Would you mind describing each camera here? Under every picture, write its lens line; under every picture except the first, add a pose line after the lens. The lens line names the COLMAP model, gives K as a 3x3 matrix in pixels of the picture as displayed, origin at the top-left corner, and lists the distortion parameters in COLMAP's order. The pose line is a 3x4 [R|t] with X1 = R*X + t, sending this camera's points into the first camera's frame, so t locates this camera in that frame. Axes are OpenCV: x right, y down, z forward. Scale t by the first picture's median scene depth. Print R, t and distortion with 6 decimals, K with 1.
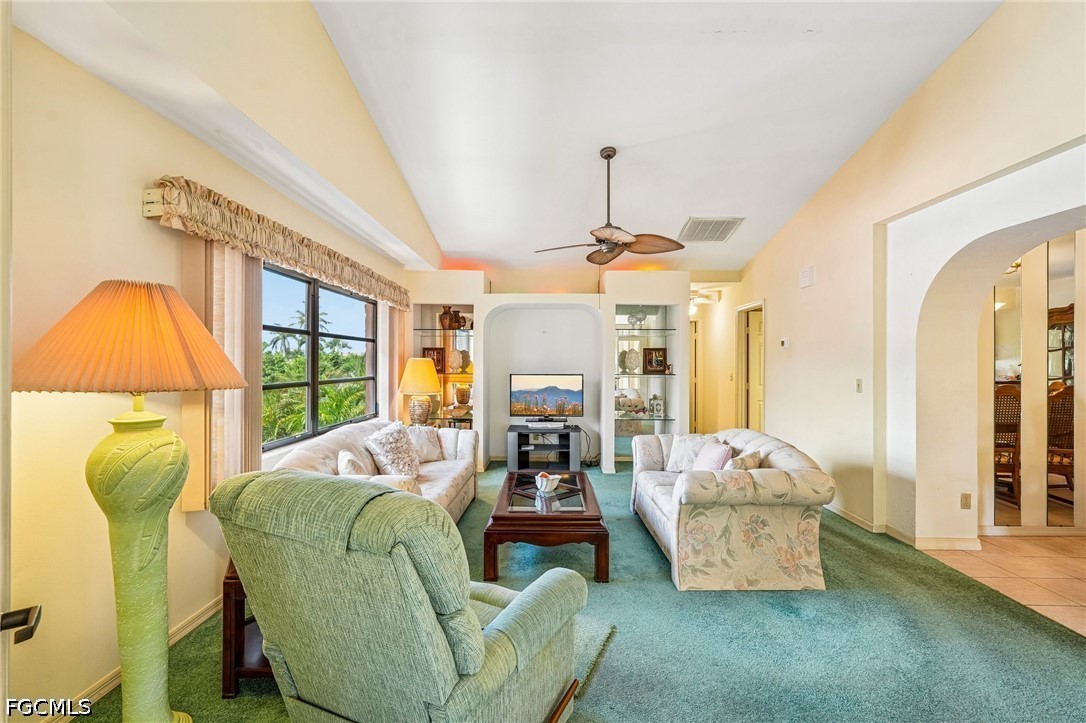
lens RADIAL K [[474.3, 0, 541.3], [0, 474.3, 360.5], [0, 0, 1]] dist [-0.018554, 0.007319]
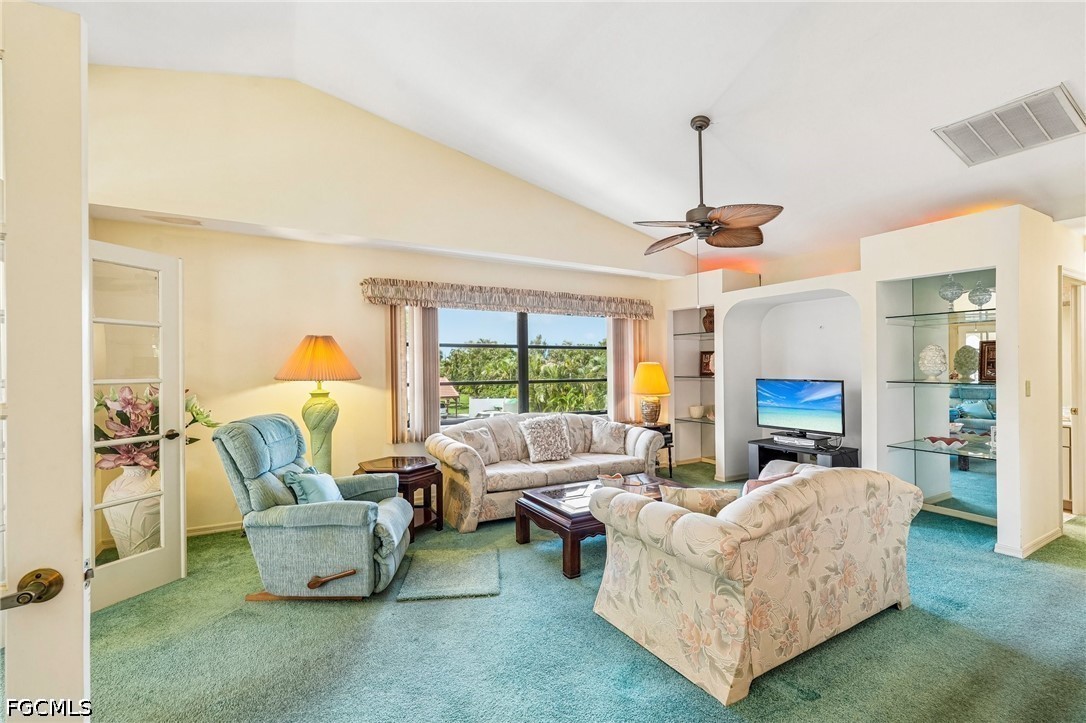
lens RADIAL K [[474.3, 0, 542.3], [0, 474.3, 363.7], [0, 0, 1]] dist [-0.018554, 0.007319]
pose [[0.518294, -0.008362, -0.855161, 1.027699], [0.008973, 0.999950, -0.004340, 0.000818], [0.855155, -0.005424, 0.518344, 0.424207]]
